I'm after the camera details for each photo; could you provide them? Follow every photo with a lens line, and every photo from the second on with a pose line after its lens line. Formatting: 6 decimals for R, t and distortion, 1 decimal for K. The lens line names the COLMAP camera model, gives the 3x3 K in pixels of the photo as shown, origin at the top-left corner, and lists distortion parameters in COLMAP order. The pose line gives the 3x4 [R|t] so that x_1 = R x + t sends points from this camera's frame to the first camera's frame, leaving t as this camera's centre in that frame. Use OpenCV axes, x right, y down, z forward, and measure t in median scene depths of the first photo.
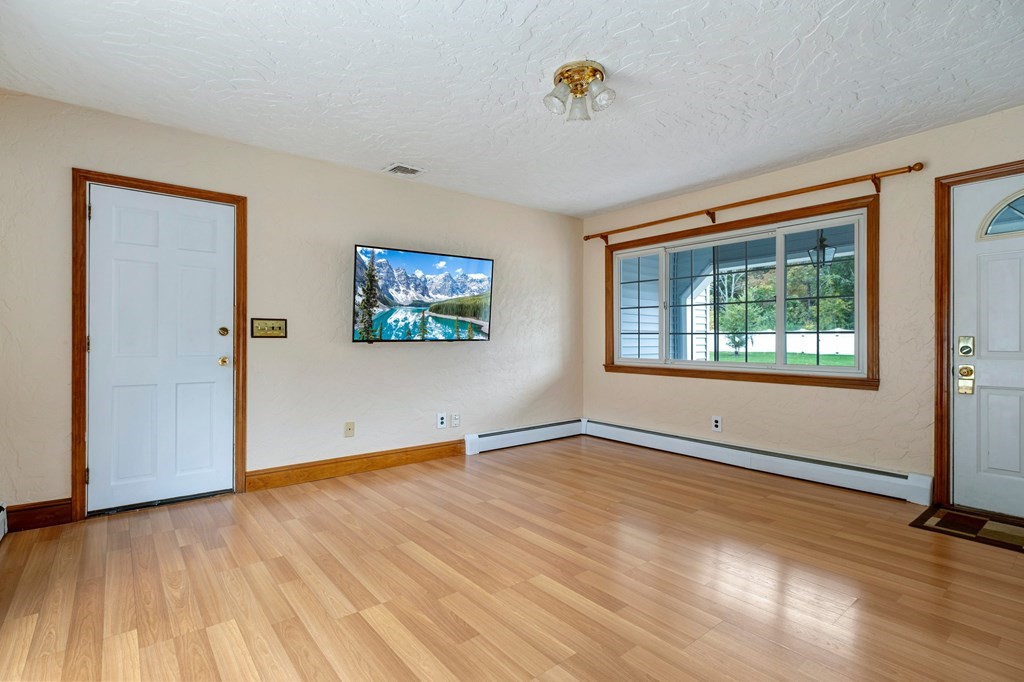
lens RADIAL K [[471.7, 0, 507.6], [0, 471.7, 343.5], [0, 0, 1]] dist [-0.008497, 0.003285]
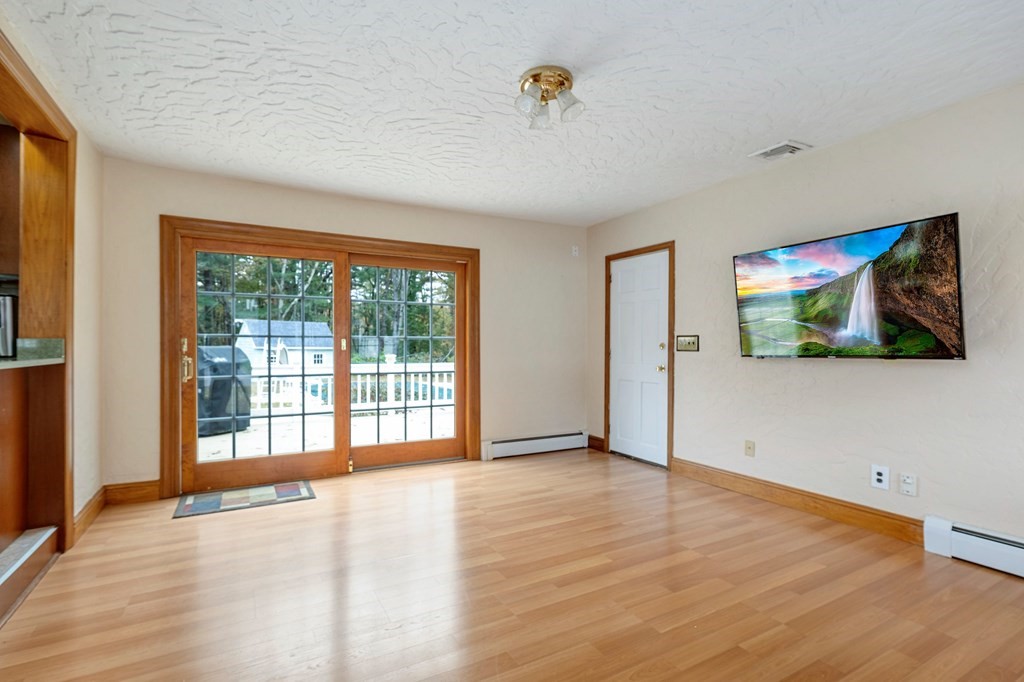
lens RADIAL K [[471.7, 0, 501.3], [0, 471.7, 347.8], [0, 0, 1]] dist [-0.008497, 0.003285]
pose [[-0.142457, 0.002761, -0.989797, 0.776672], [-0.014156, 0.999888, 0.004827, -0.020638], [0.989700, 0.014699, -0.142402, 0.730776]]
